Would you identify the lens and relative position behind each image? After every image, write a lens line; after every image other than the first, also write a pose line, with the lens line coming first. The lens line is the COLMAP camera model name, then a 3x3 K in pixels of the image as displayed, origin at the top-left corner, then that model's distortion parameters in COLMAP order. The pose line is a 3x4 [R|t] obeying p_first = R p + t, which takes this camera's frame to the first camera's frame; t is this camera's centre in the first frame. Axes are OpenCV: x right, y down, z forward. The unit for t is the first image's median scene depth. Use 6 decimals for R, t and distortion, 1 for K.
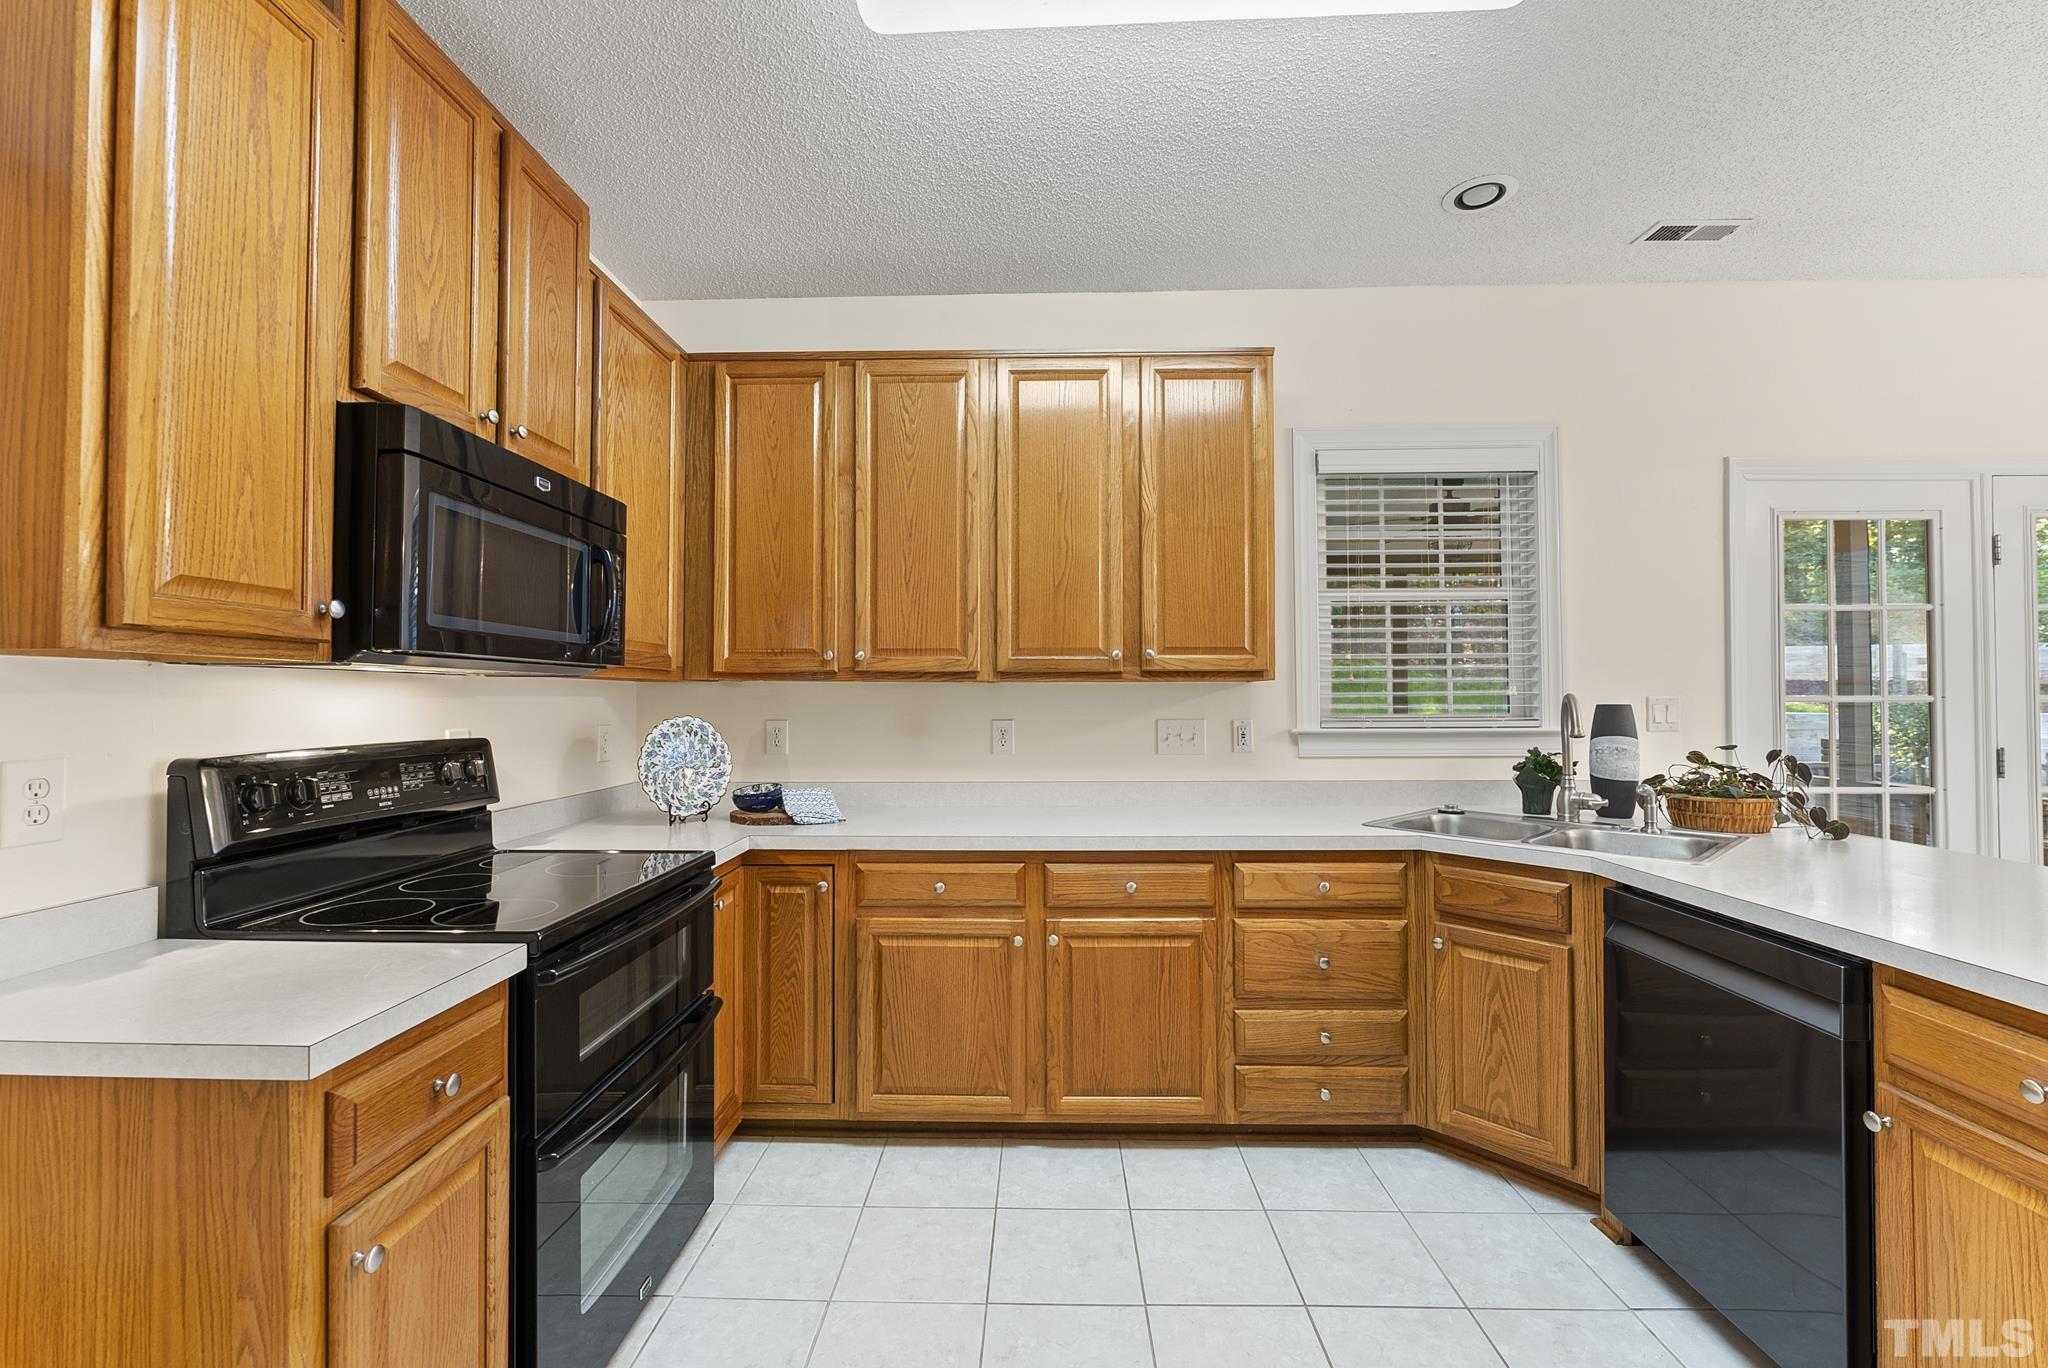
lens RADIAL K [[840.5, 0, 1019.7], [0, 840.5, 682.8], [0, 0, 1]] dist [-0.008303, 0.000310]
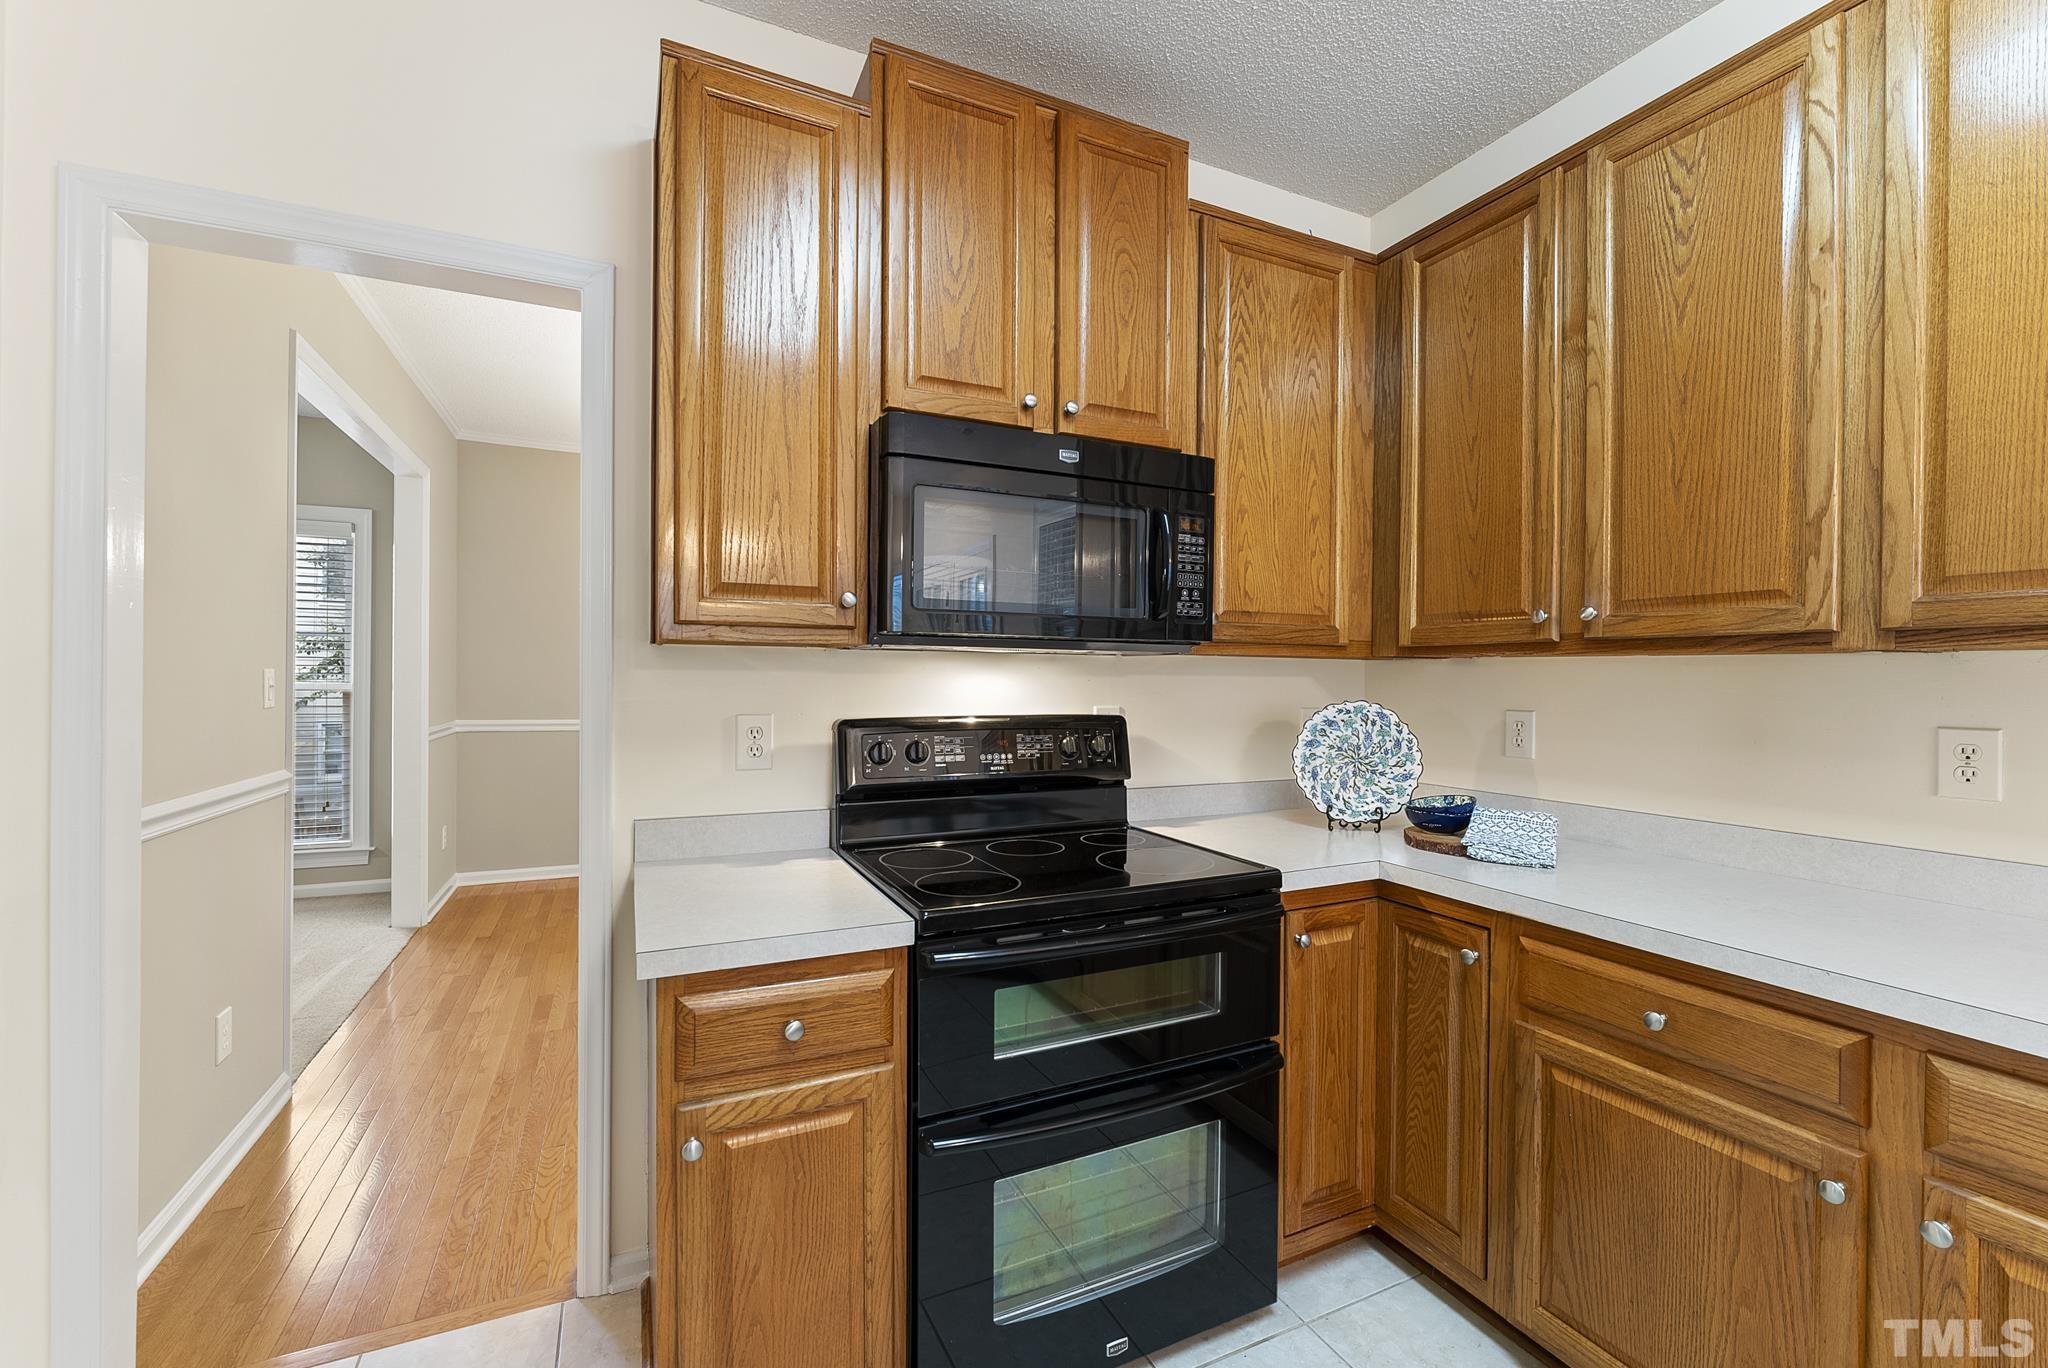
lens RADIAL K [[840.5, 0, 1019.7], [0, 840.5, 682.8], [0, 0, 1]] dist [-0.008303, 0.000310]
pose [[0.455475, 0.011095, -0.890179, 0.197863], [0.007467, 0.999840, 0.016282, 0.006847], [0.890217, -0.014063, 0.455319, 0.363146]]
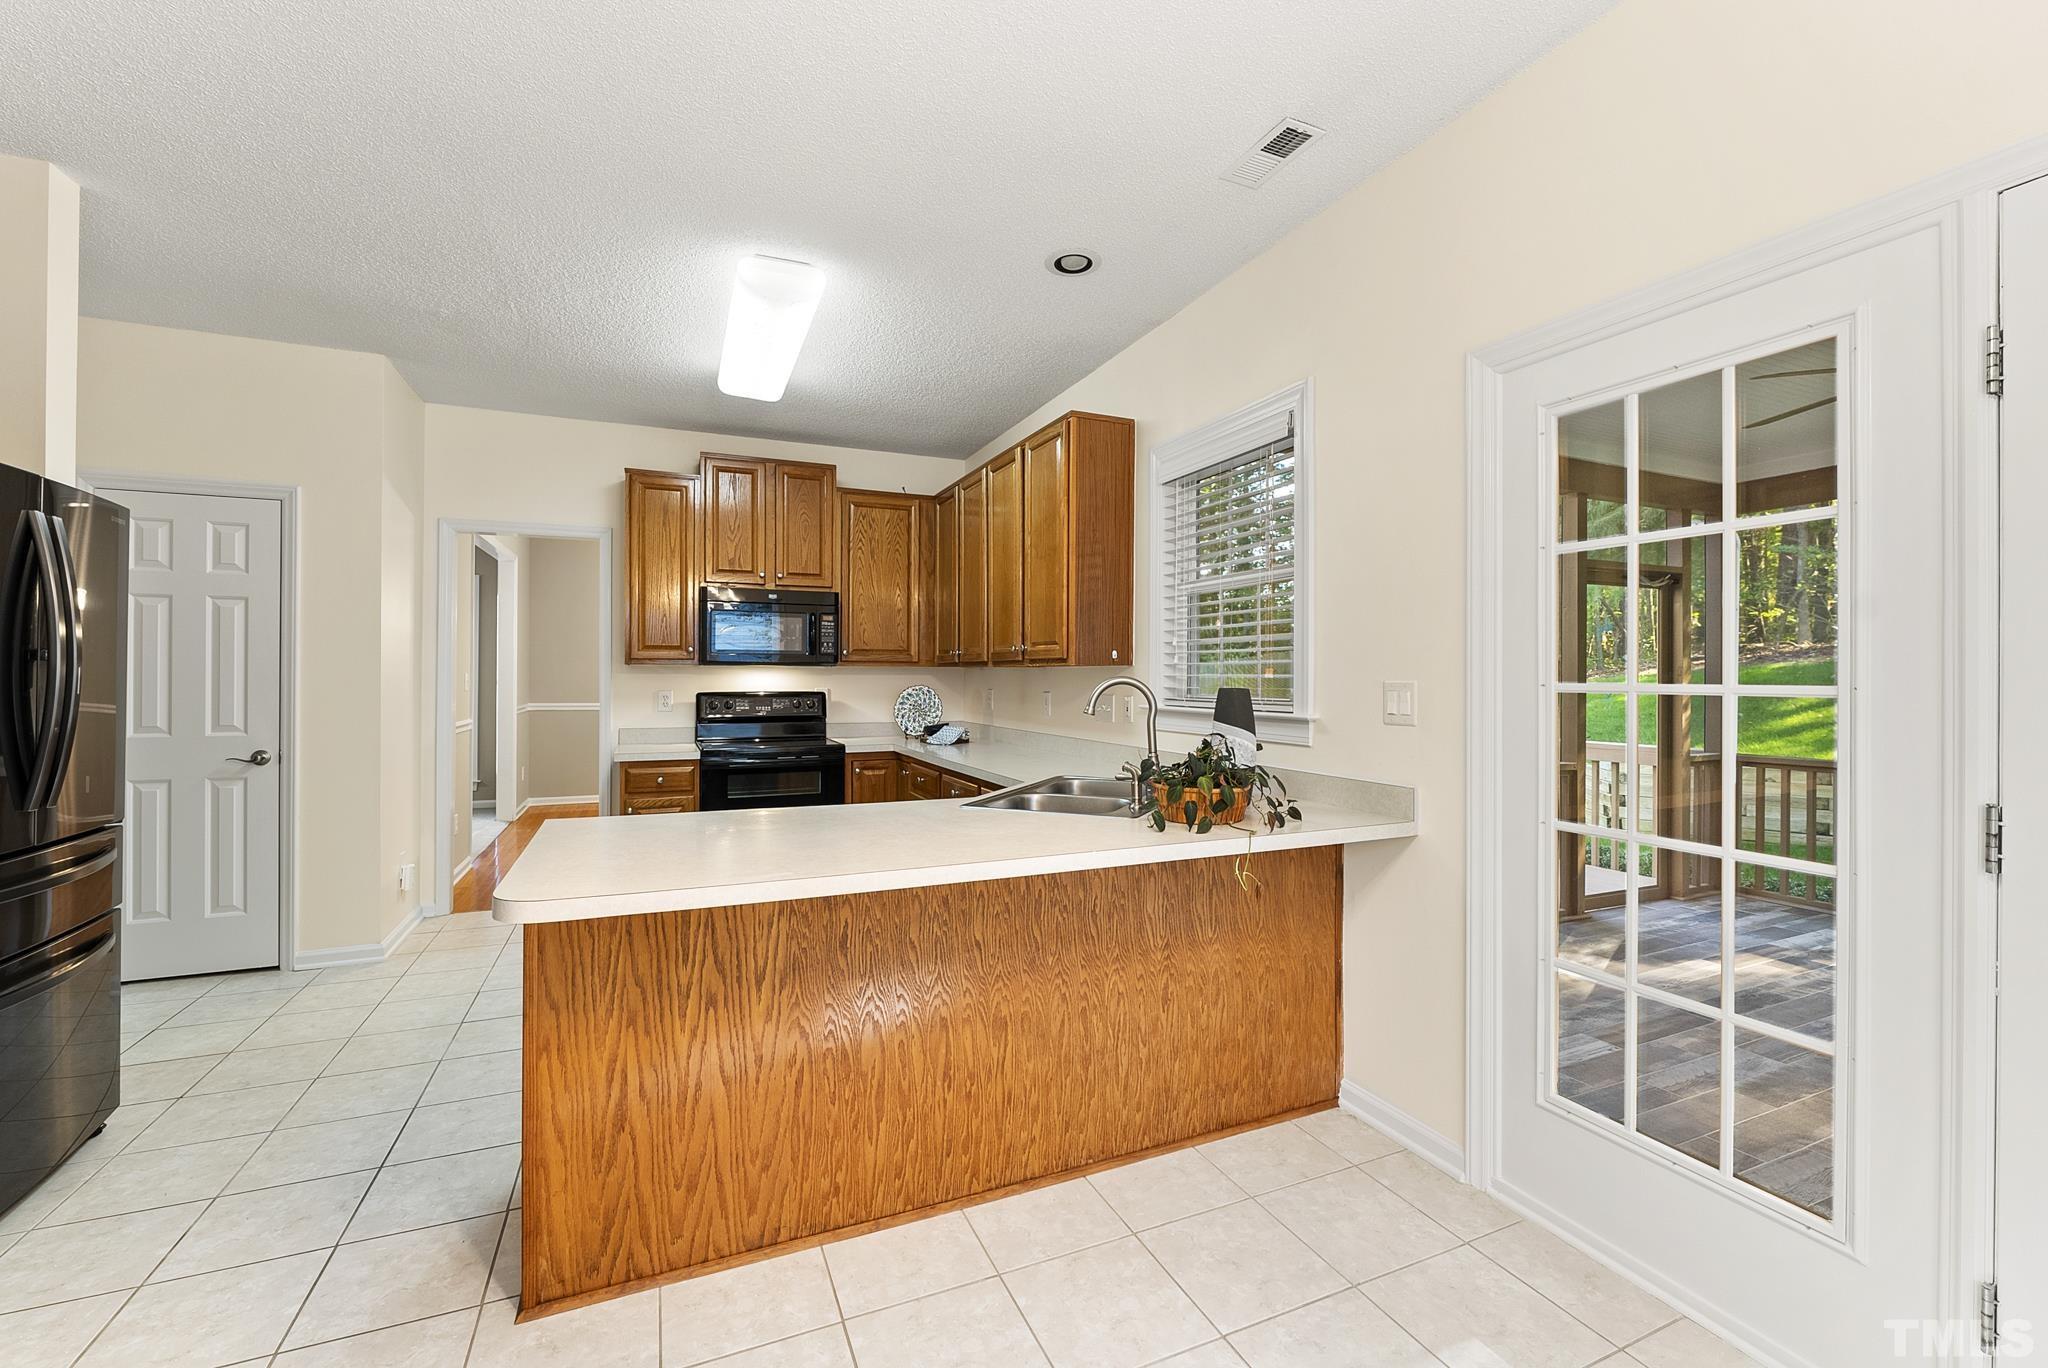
lens RADIAL K [[840.5, 0, 1019.7], [0, 840.5, 682.8], [0, 0, 1]] dist [-0.008303, 0.000310]
pose [[0.431983, 0.012150, -0.901800, 1.609910], [0.013350, 0.999714, 0.019864, -0.002658], [0.901783, -0.020619, 0.431697, 0.393747]]
